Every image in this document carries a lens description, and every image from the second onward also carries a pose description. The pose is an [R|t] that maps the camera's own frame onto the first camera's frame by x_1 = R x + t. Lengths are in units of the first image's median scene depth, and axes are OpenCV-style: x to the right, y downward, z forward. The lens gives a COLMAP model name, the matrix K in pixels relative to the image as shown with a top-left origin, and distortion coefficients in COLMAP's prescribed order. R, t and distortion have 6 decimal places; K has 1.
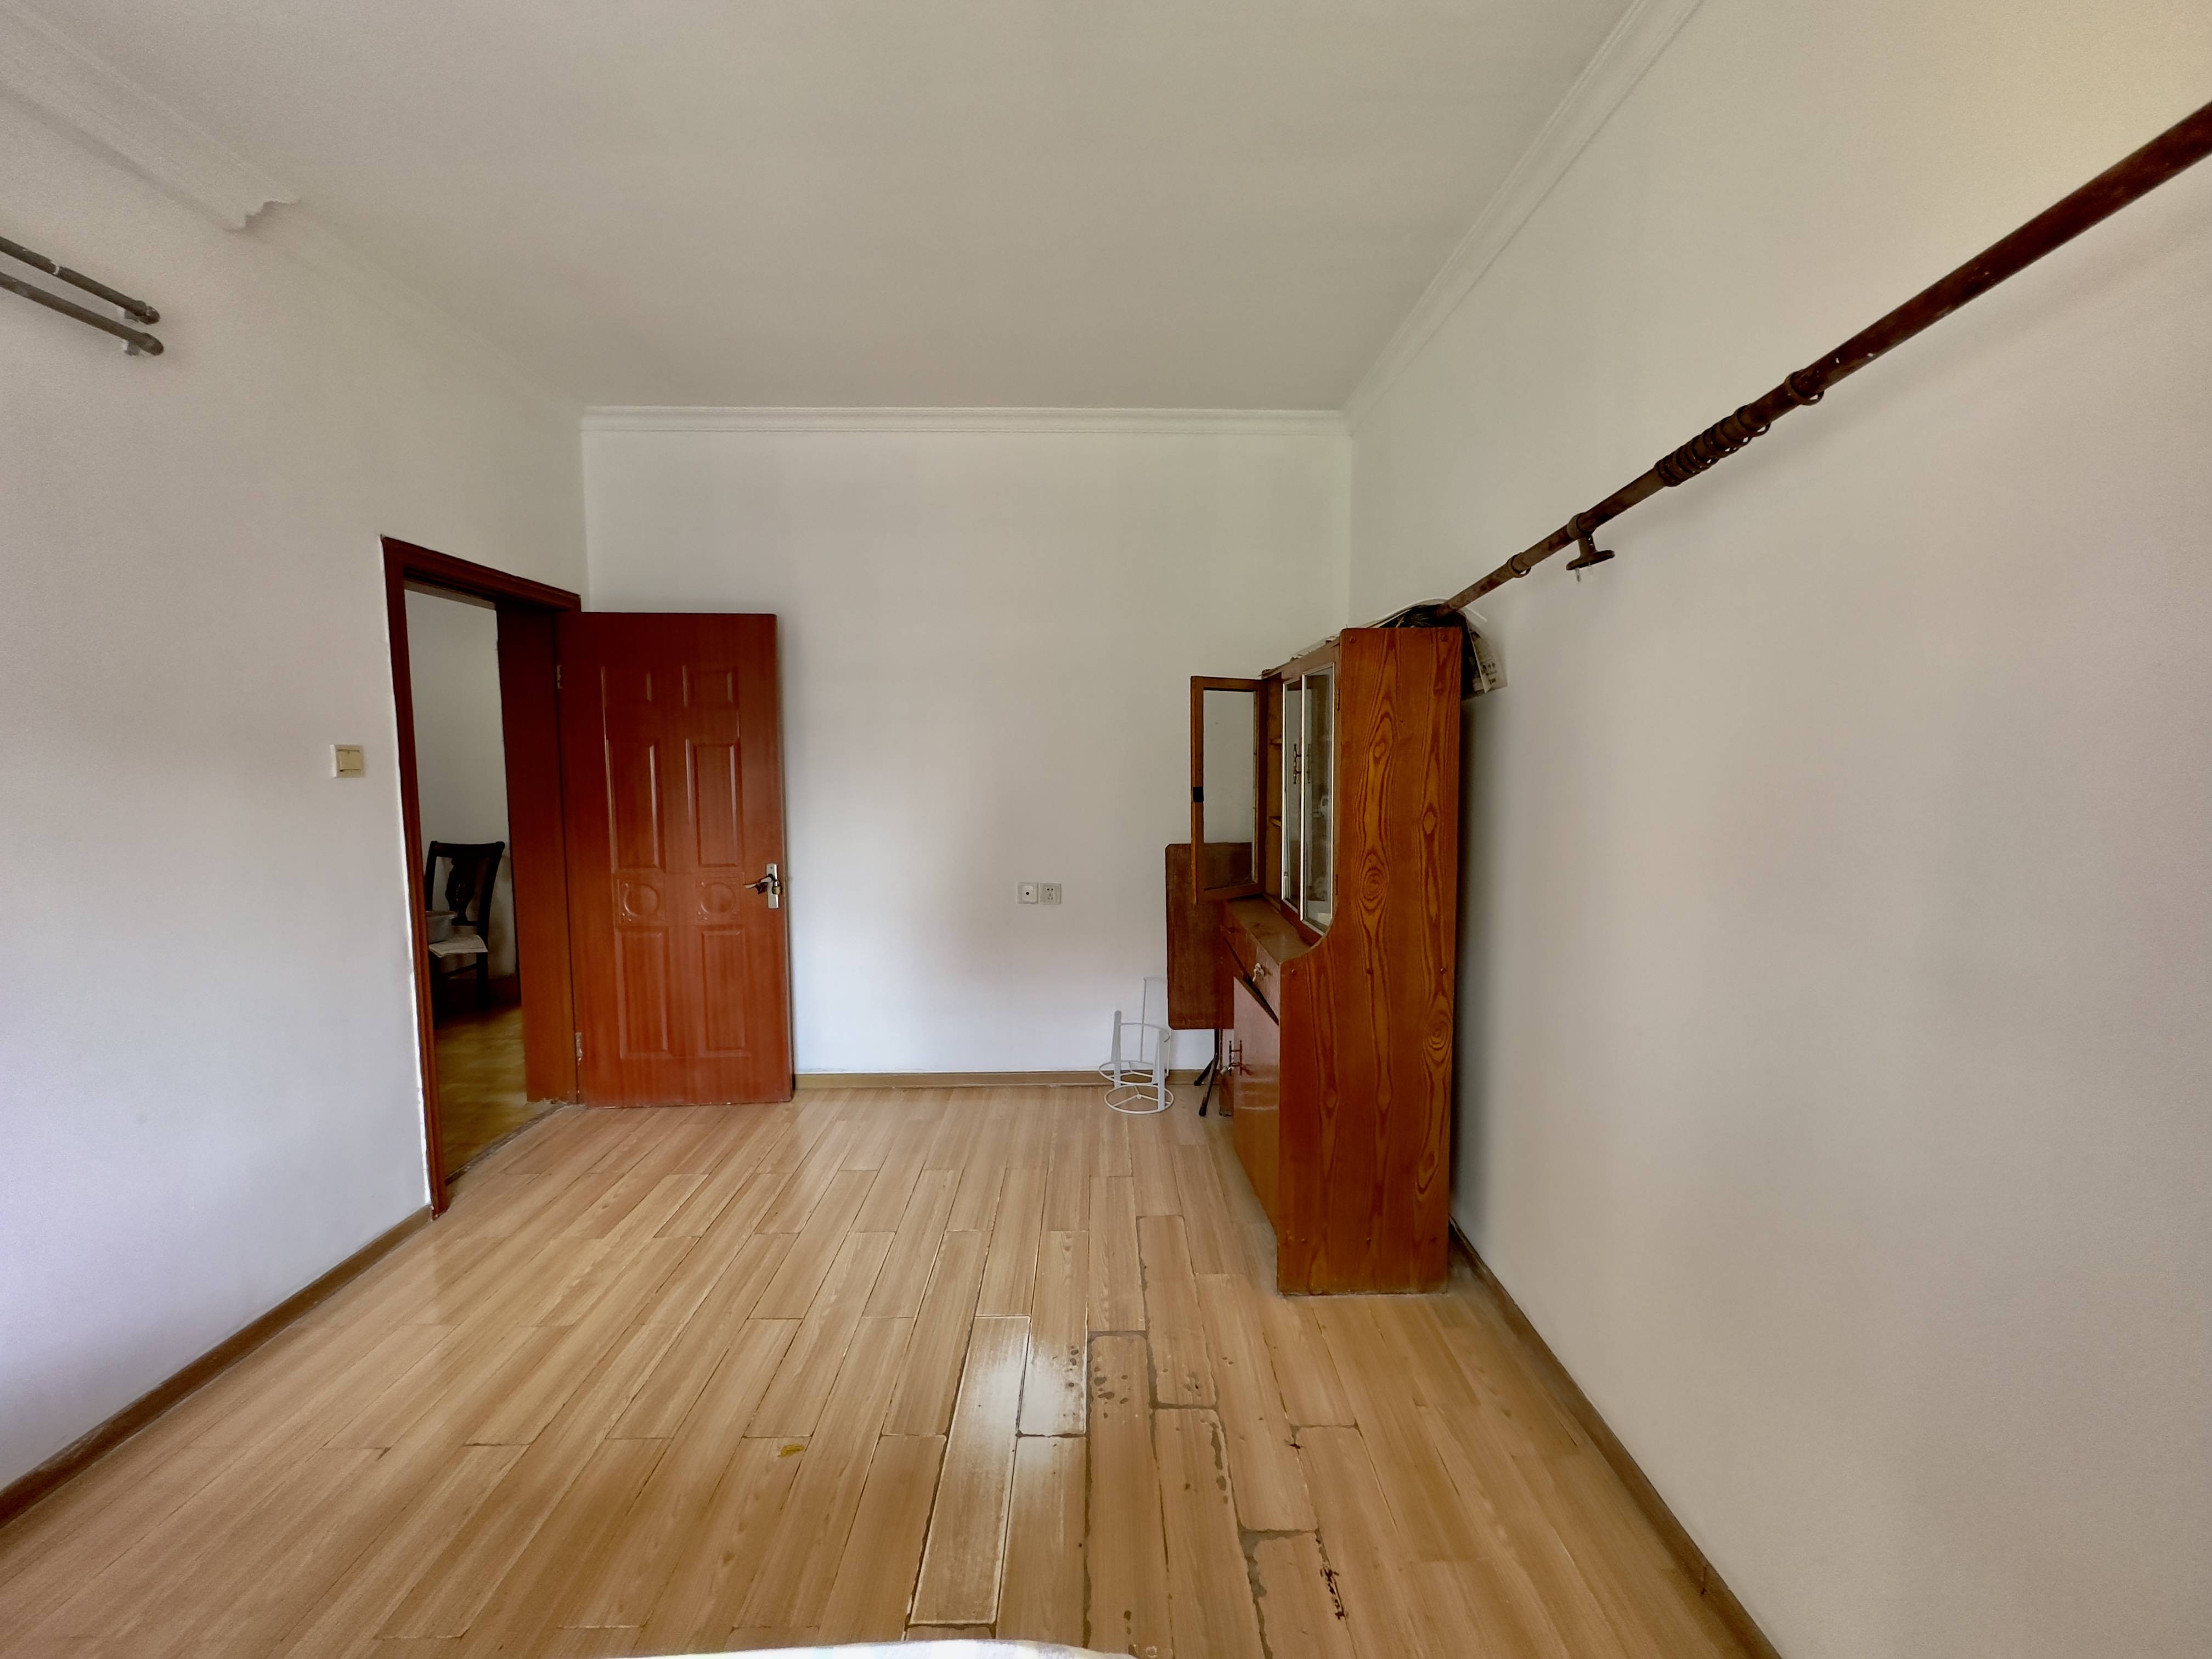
lens RADIAL K [[885.8, 0, 1107.9], [0, 885.8, 825.1], [0, 0, 1]] dist [0.000536, -0.000289]
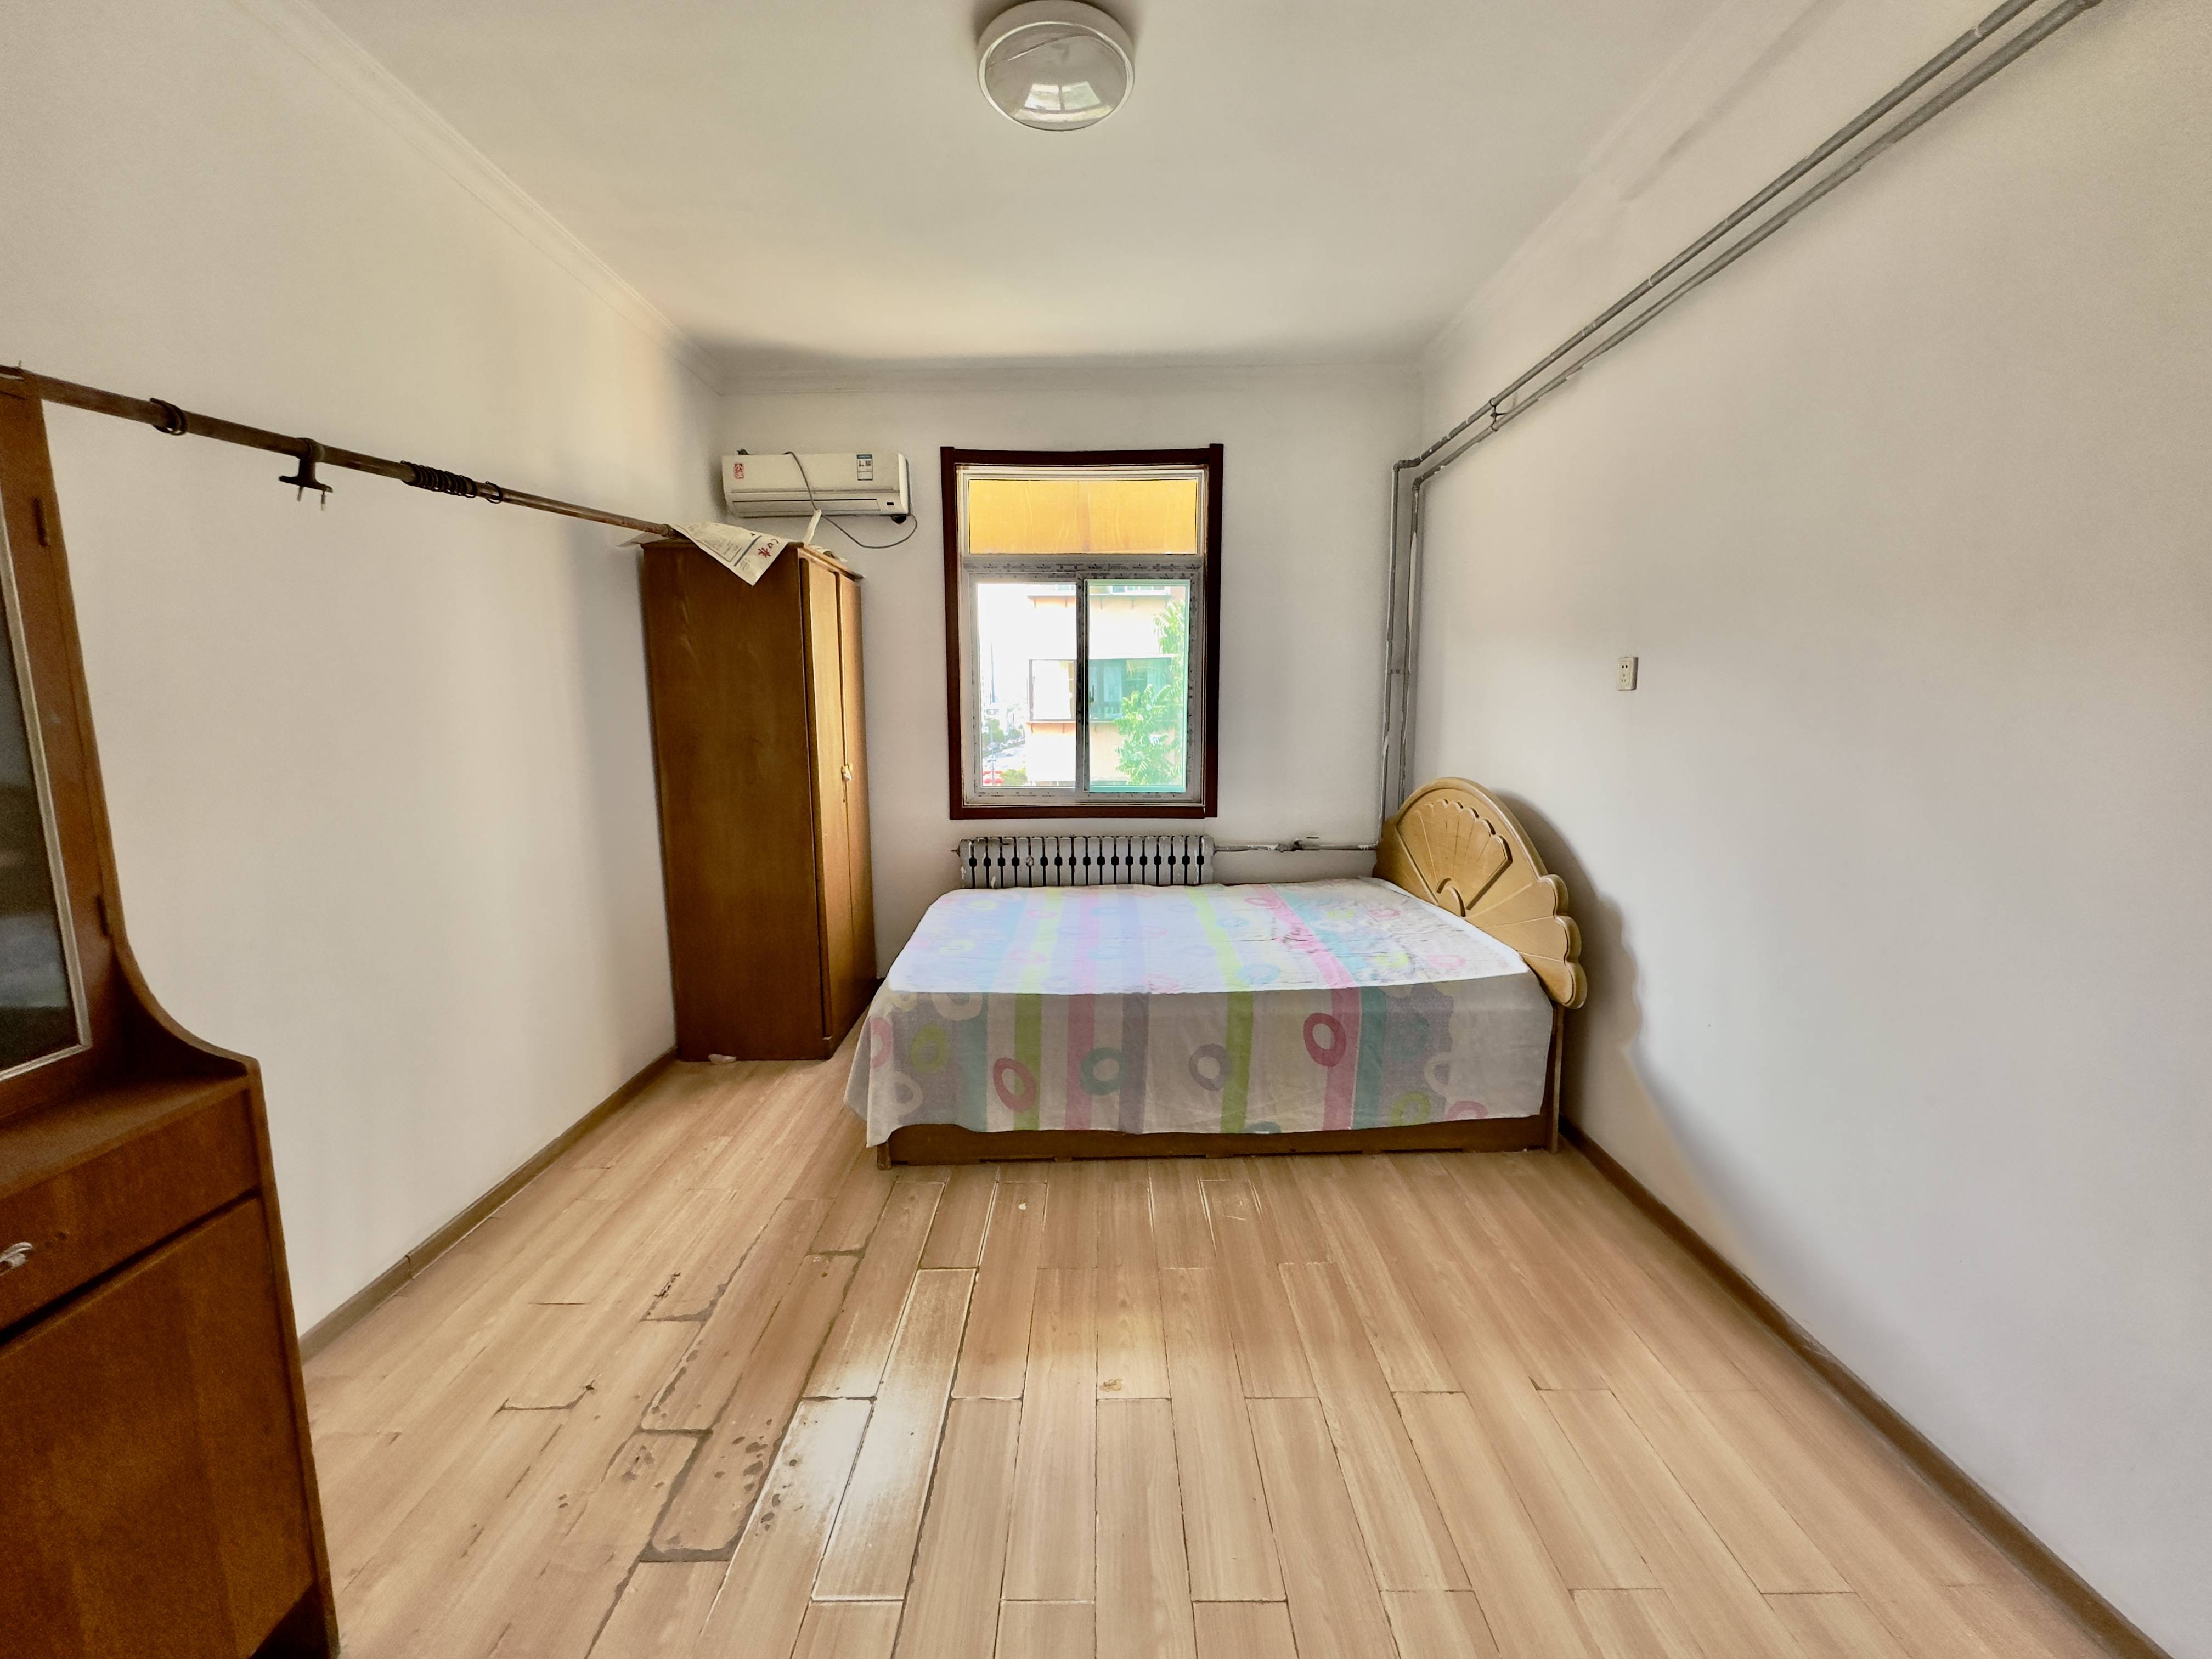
lens RADIAL K [[885.8, 0, 1105.4], [0, 885.8, 826.7], [0, 0, 1]] dist [0.000536, -0.000289]
pose [[-0.999892, 0.011557, 0.009075, -0.353909], [0.013269, 0.975468, 0.219742, -0.095954], [-0.006313, 0.219838, -0.975516, 1.745840]]
